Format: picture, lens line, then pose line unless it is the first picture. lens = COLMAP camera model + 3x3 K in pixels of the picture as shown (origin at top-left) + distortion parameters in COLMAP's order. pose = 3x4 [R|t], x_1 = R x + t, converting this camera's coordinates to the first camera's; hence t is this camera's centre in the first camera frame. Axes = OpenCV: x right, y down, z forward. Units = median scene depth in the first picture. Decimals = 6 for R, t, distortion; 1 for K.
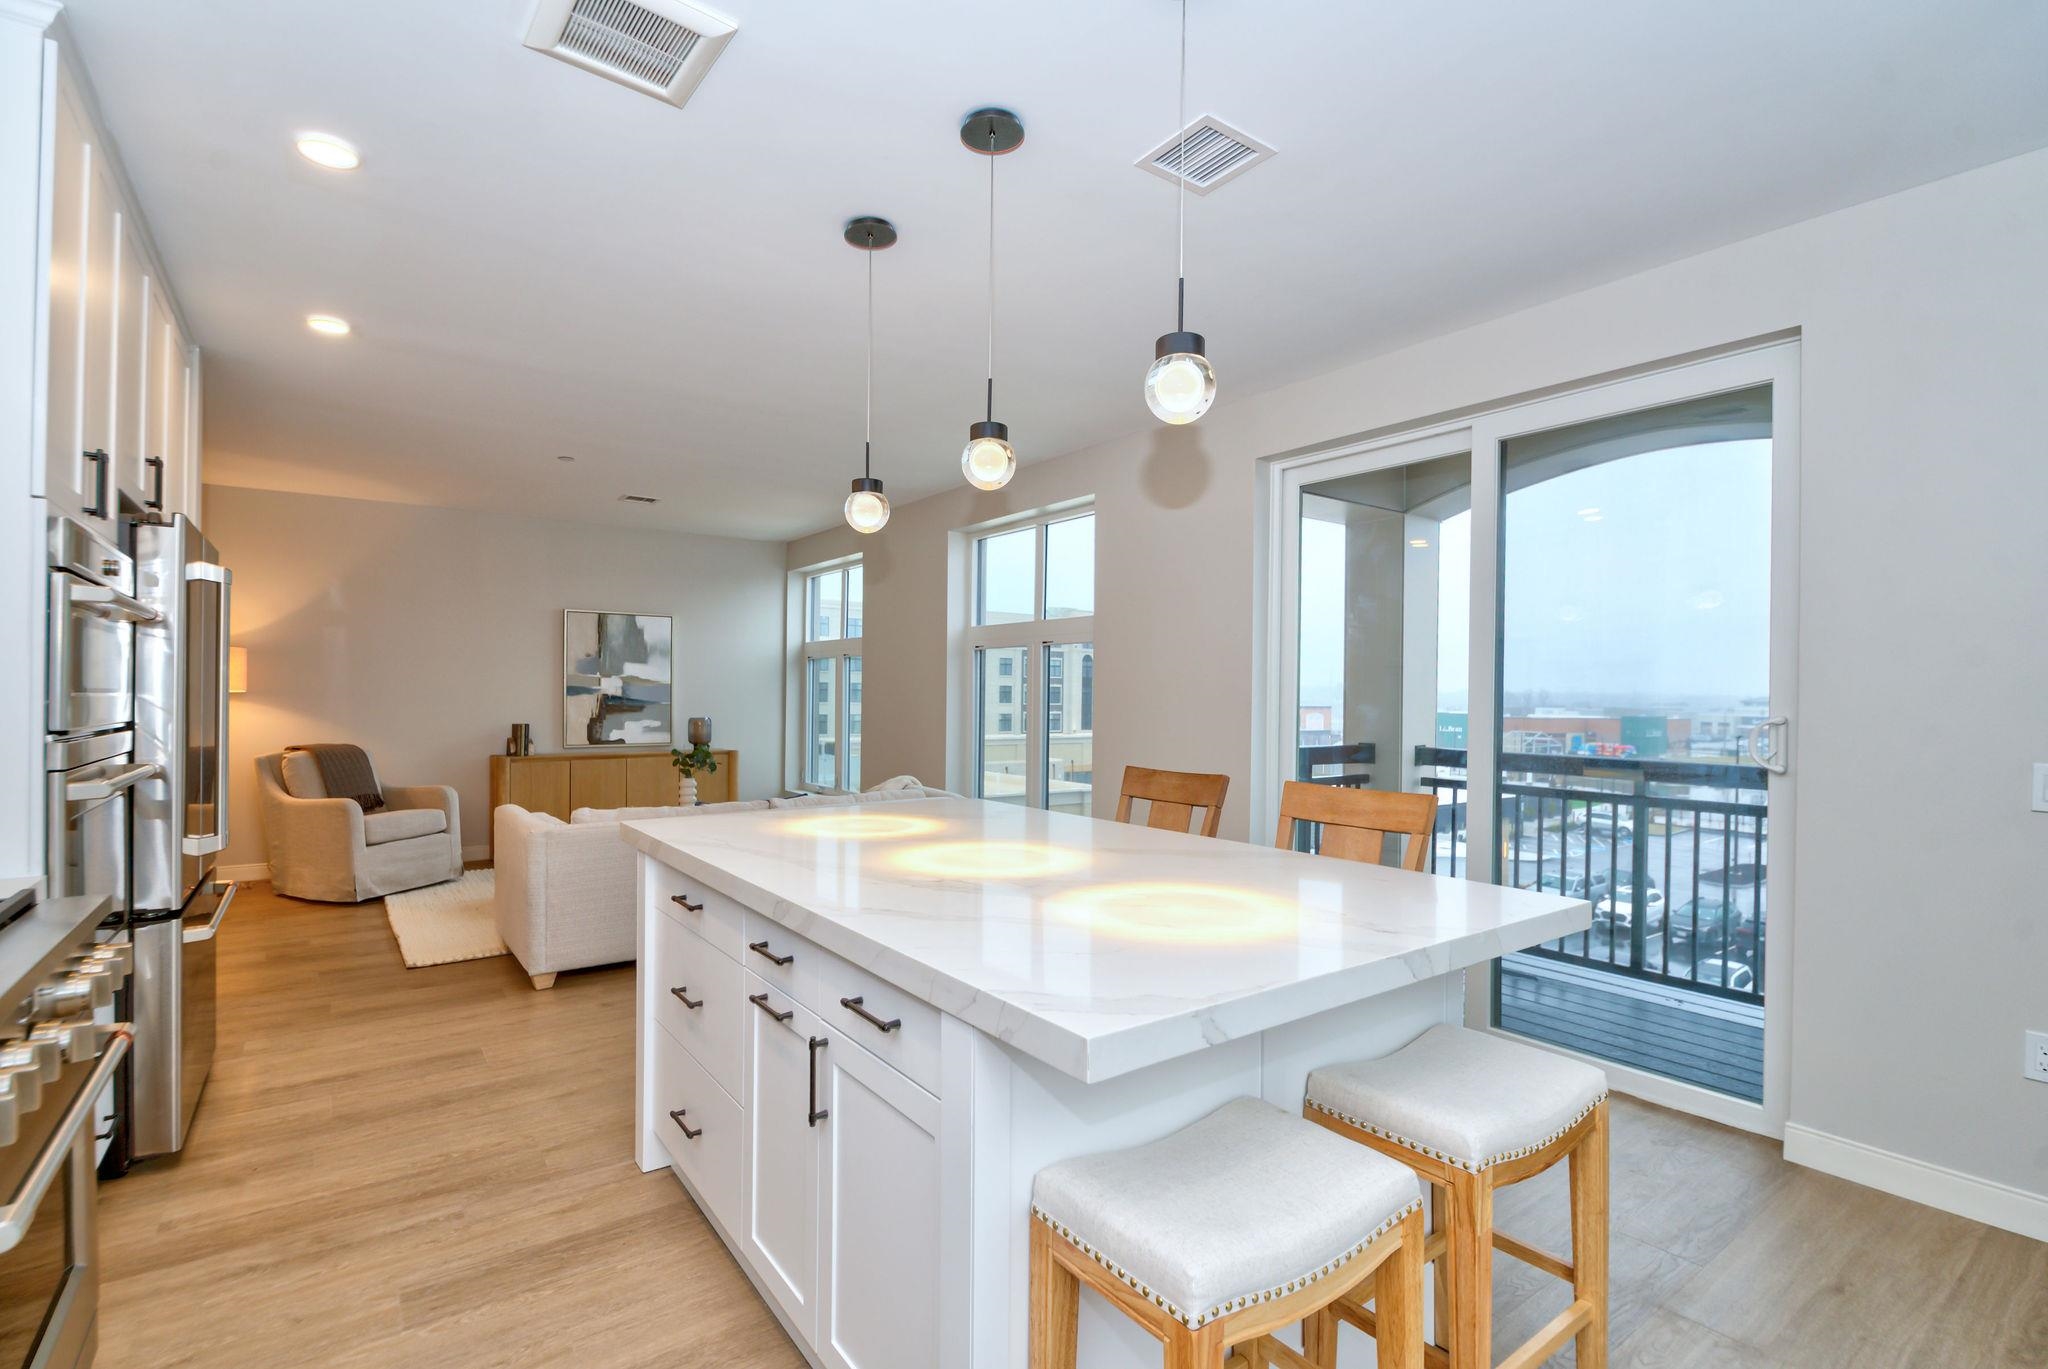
lens RADIAL K [[941.3, 0, 1016.6], [0, 941.3, 691.9], [0, 0, 1]] dist [-0.004305, -0.001594]
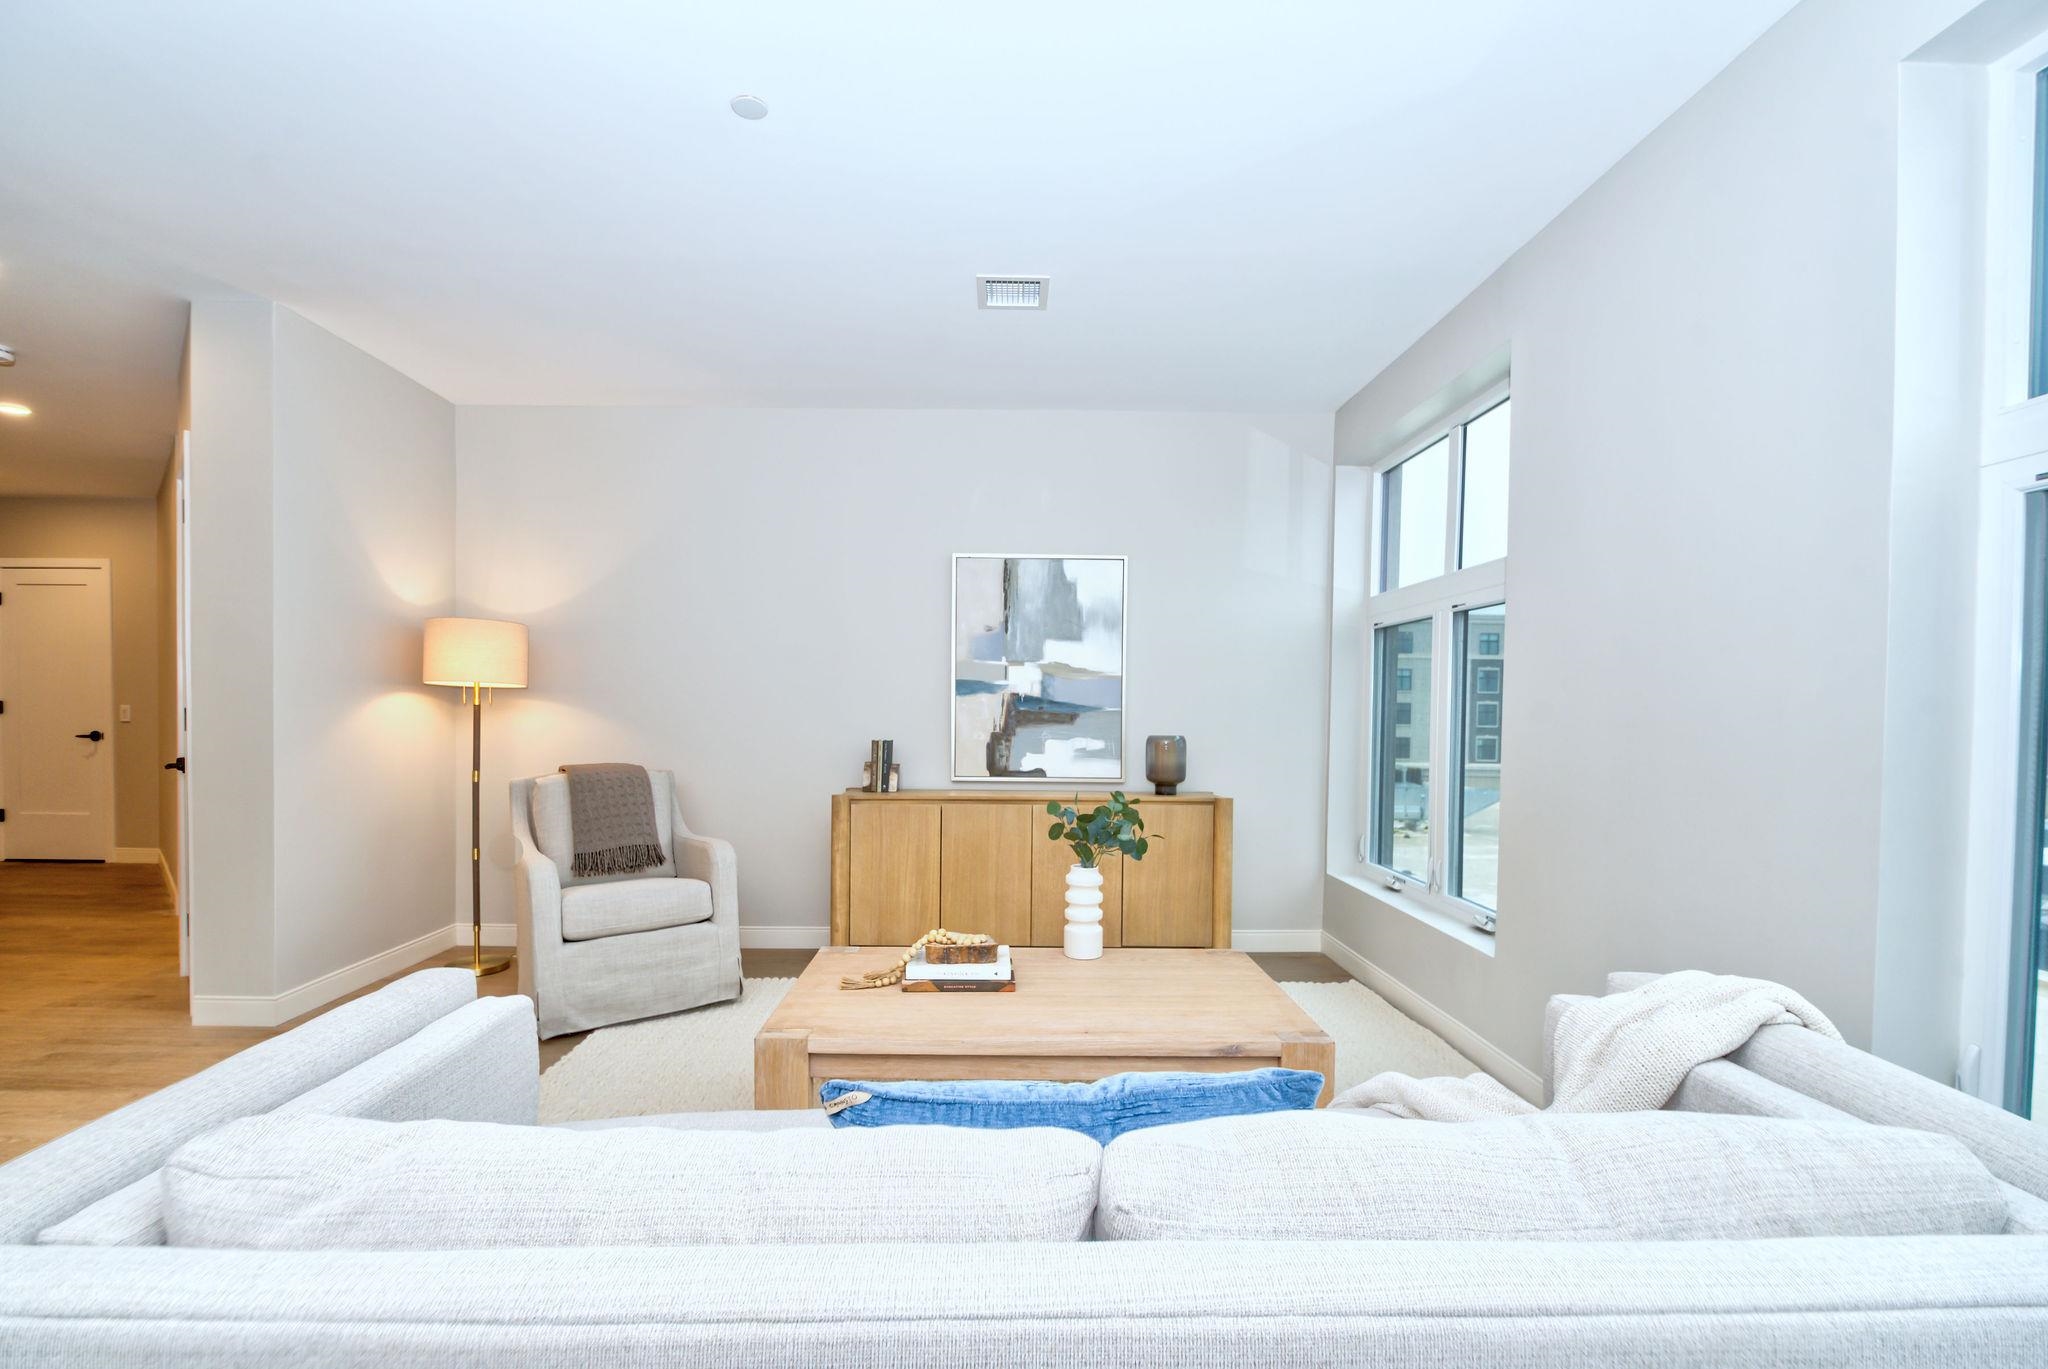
lens RADIAL K [[892.4, 0, 1001.9], [0, 892.4, 727.8], [0, 0, 1]] dist [-0.003663, -0.000570]
pose [[0.809667, 0.012347, -0.586760, -0.205029], [-0.002746, 0.999847, 0.017250, 0.027373], [0.586883, -0.012355, 0.809577, 1.002729]]
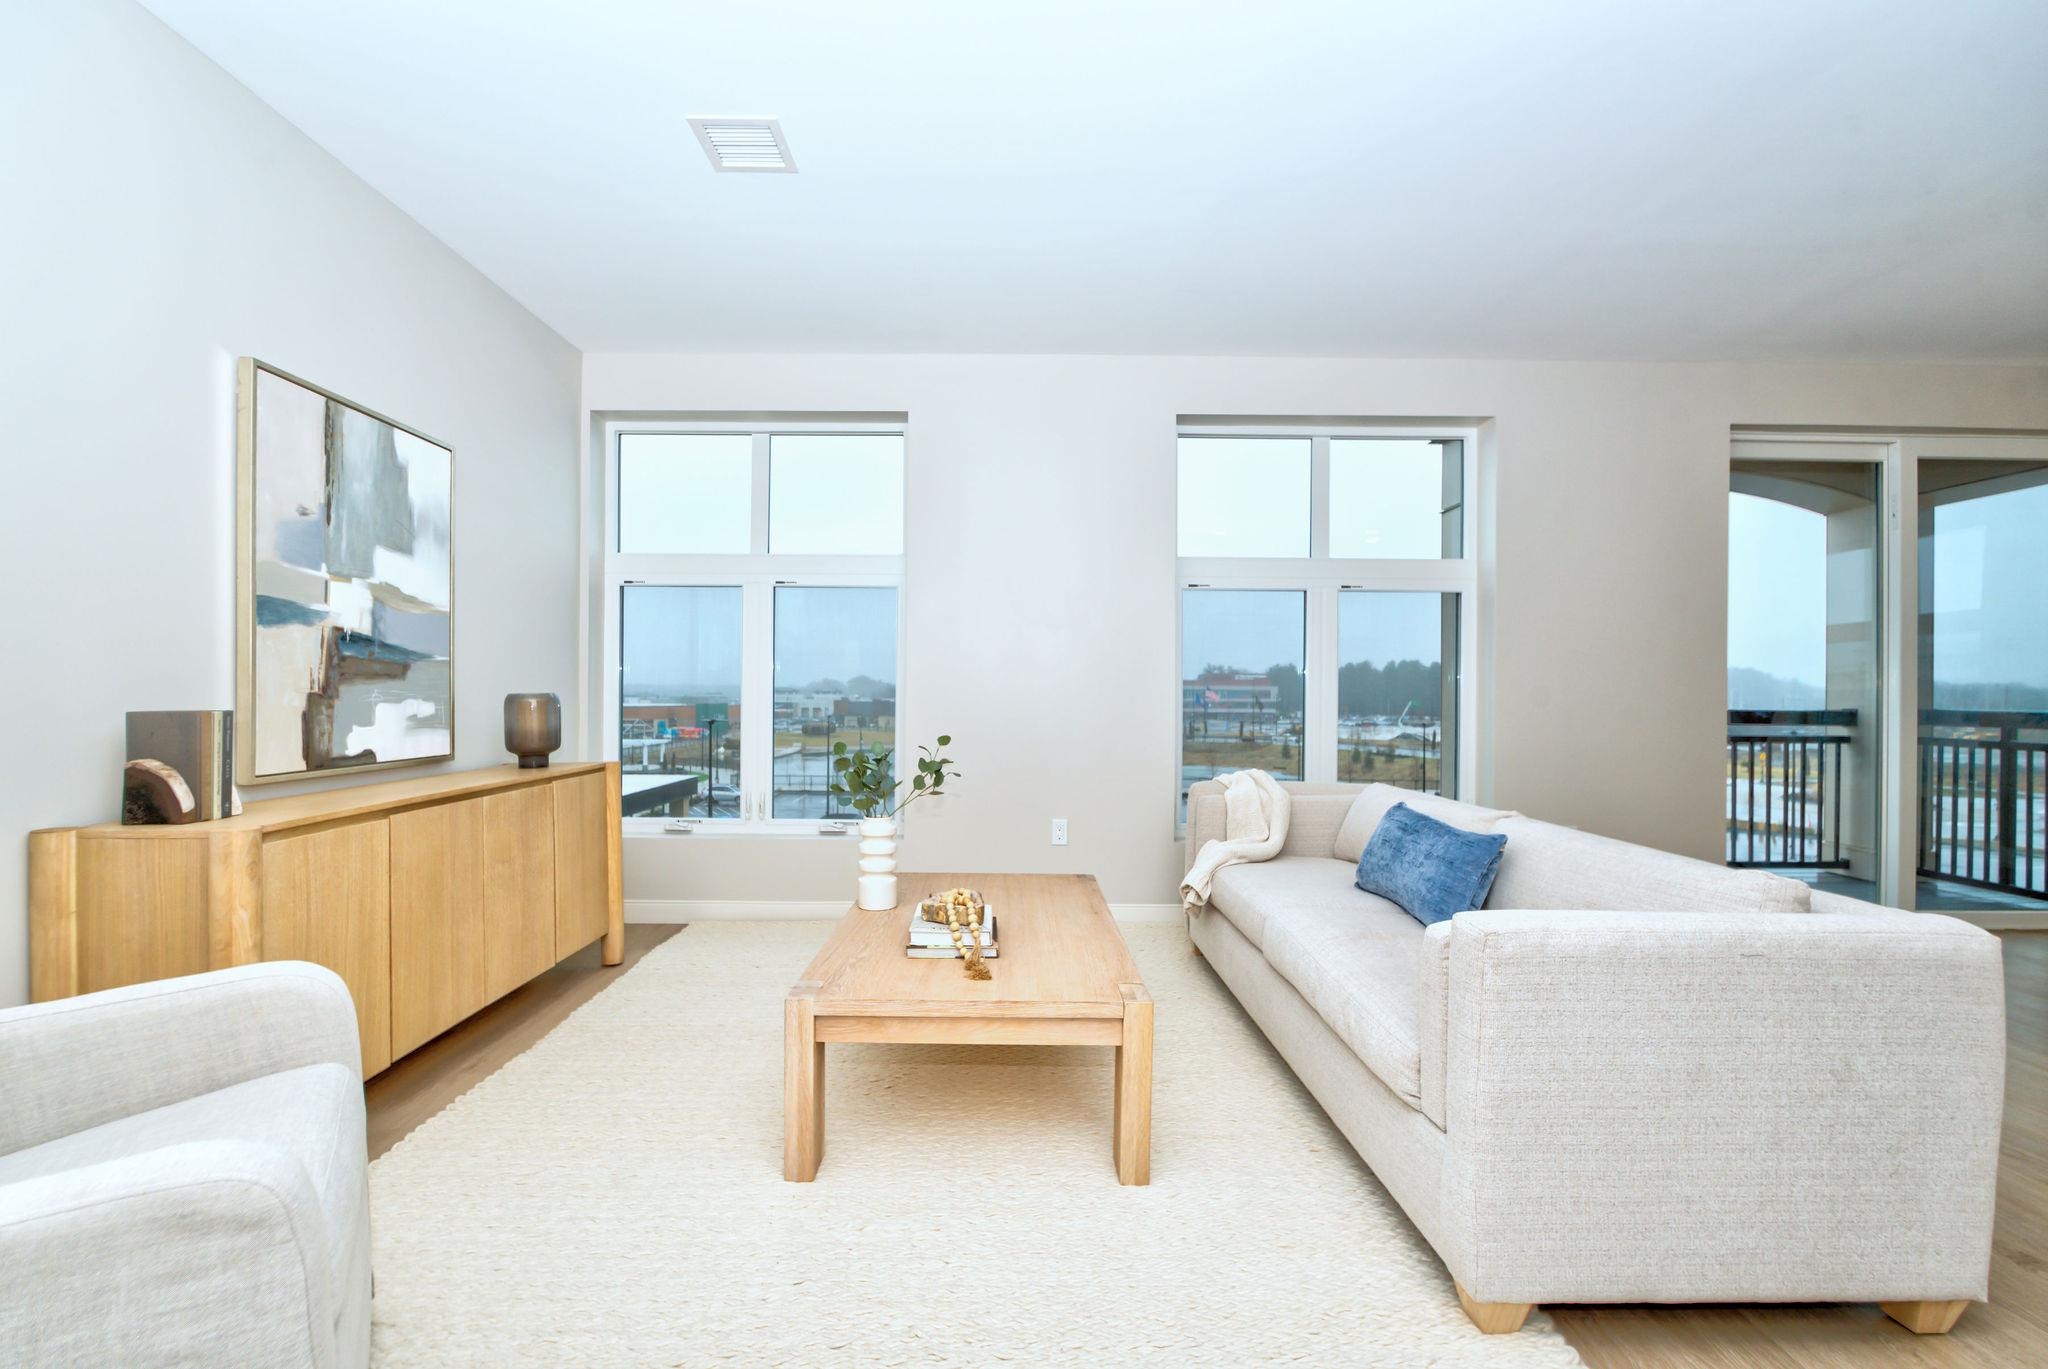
lens RADIAL K [[894.4, 0, 1006.0], [0, 894.4, 698.2], [0, 0, 1]] dist [-0.007004, -0.000348]
pose [[0.592015, -0.009083, 0.805876, -1.056069], [-0.004686, 0.999881, 0.014712, 0.043728], [-0.805913, -0.012486, 0.591902, 1.111885]]
